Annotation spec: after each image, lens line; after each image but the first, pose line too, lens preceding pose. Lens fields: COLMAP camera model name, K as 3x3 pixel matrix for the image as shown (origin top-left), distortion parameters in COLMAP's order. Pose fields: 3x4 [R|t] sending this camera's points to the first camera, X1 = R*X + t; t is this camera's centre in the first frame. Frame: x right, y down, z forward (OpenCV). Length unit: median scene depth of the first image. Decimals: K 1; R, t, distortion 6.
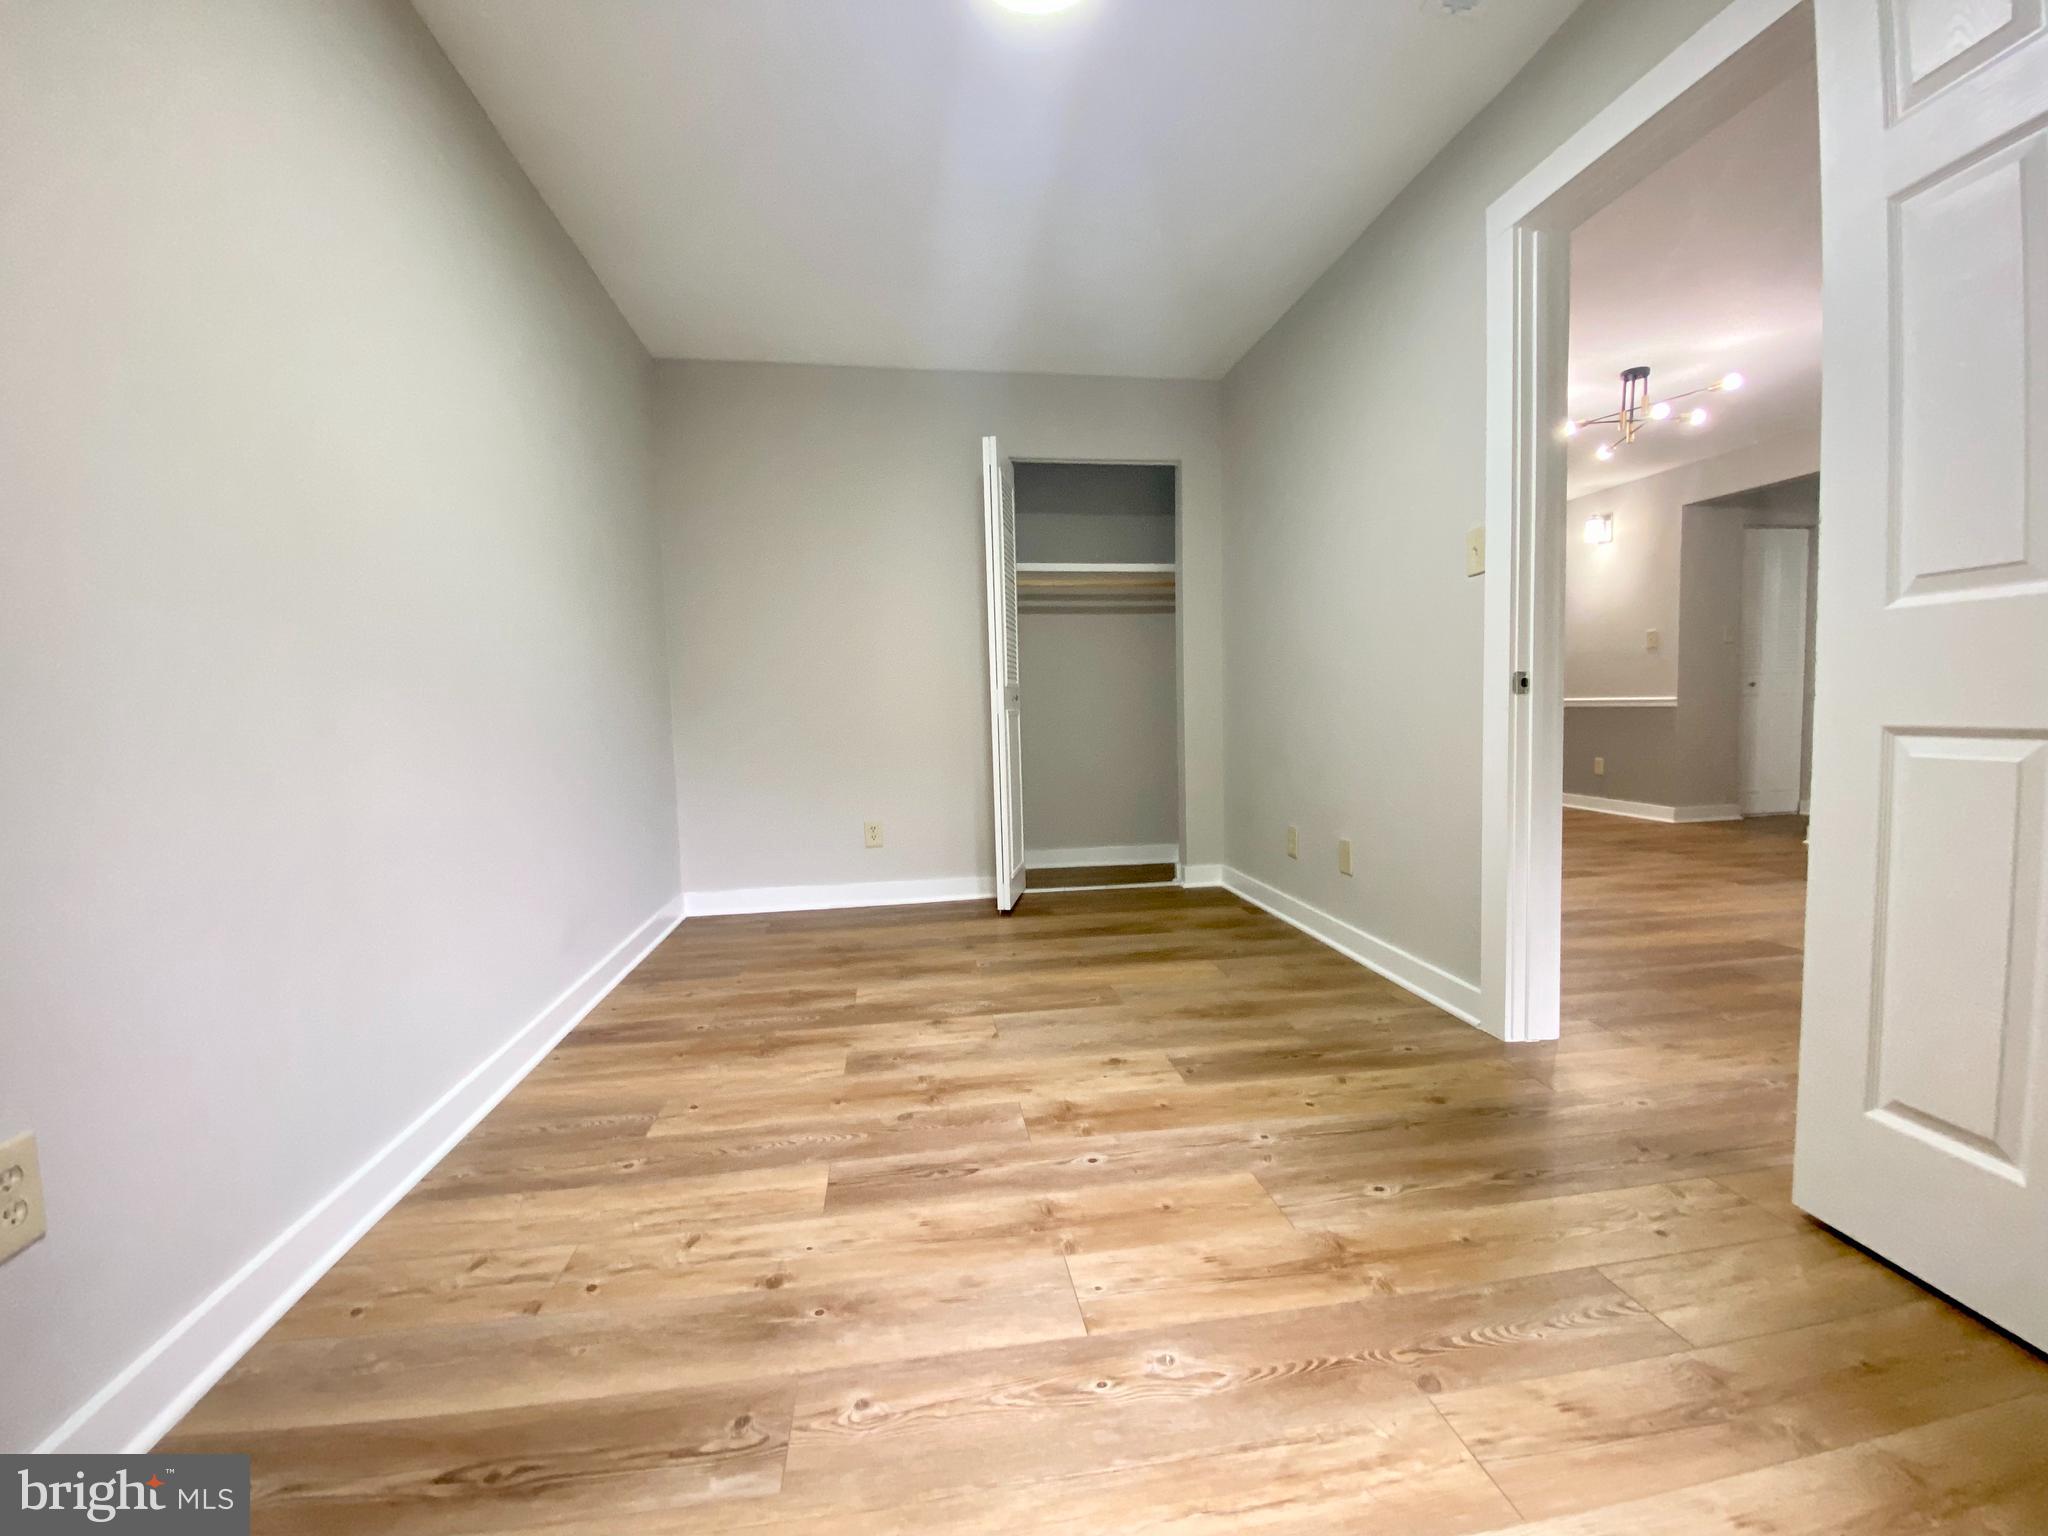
lens RADIAL K [[831.1, 0, 1019.3], [0, 831.1, 760.1], [0, 0, 1]] dist [0.020249, -0.020855]
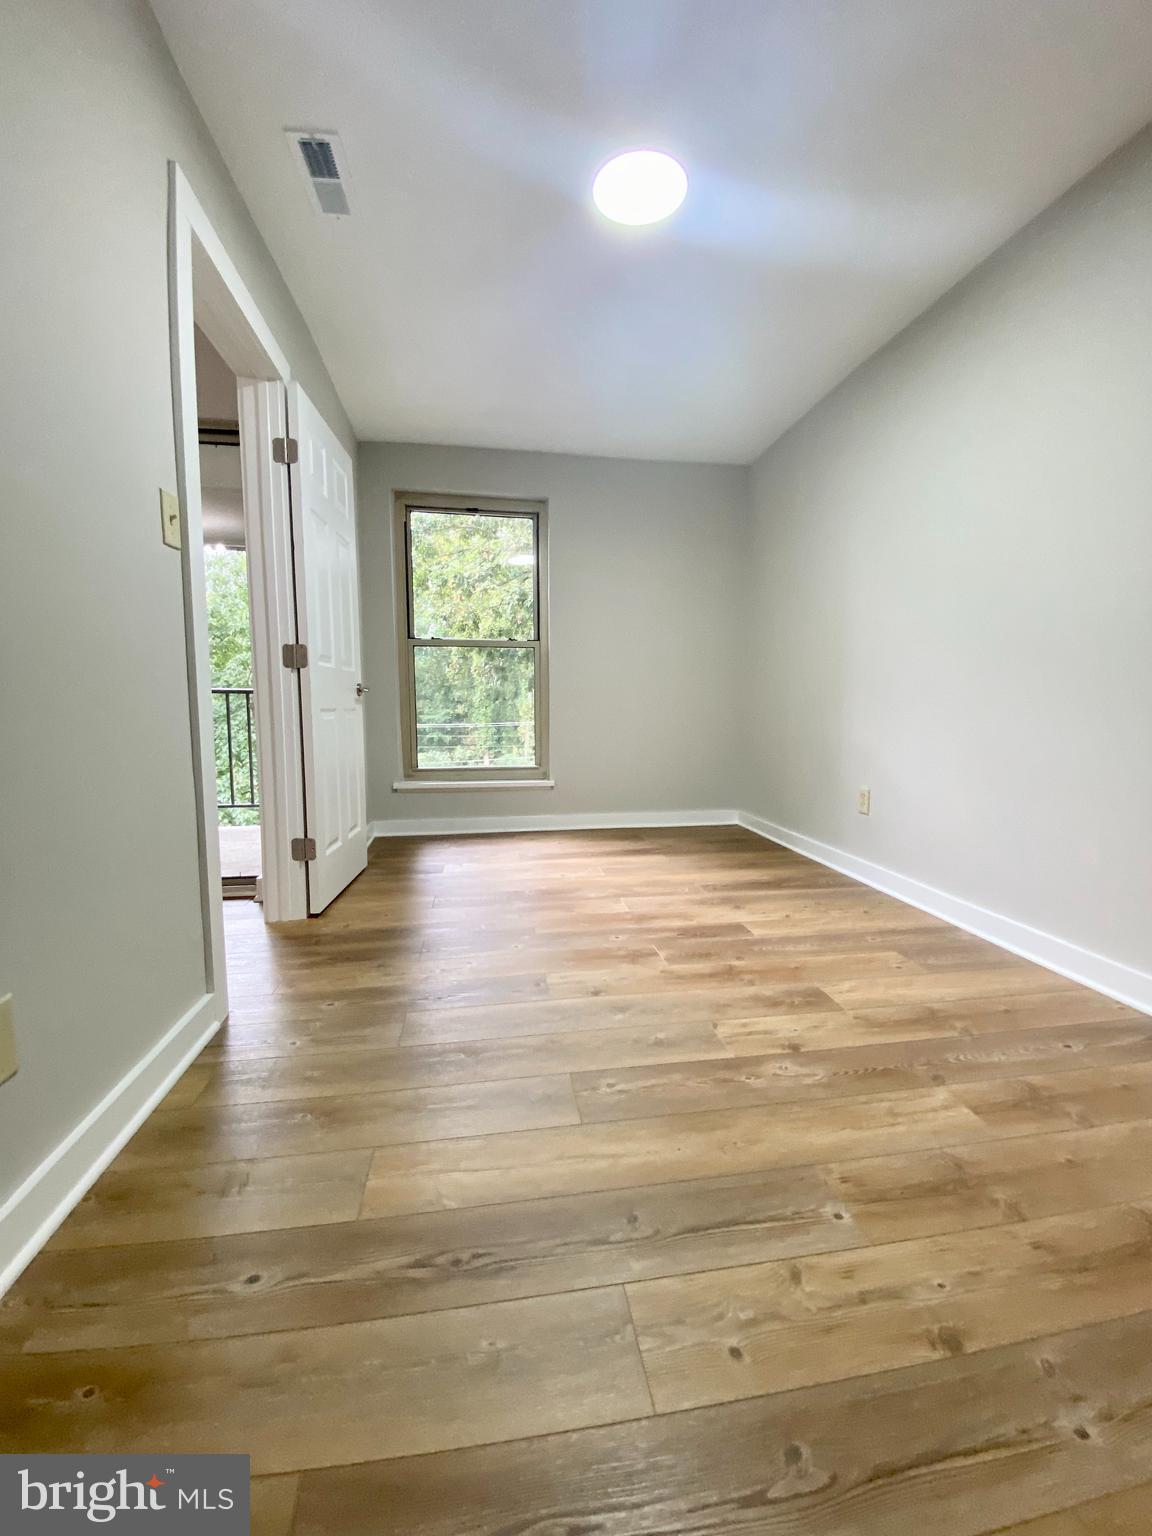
lens RADIAL K [[623.3, 0, 576.0], [0, 623.3, 768.0], [0, 0, 1]] dist [0.020249, -0.020855]
pose [[-0.999738, 0.022865, -0.000819, 0.149266], [0.022460, 0.987607, 0.155333, -0.094715], [0.004360, 0.155274, -0.987862, 1.999491]]
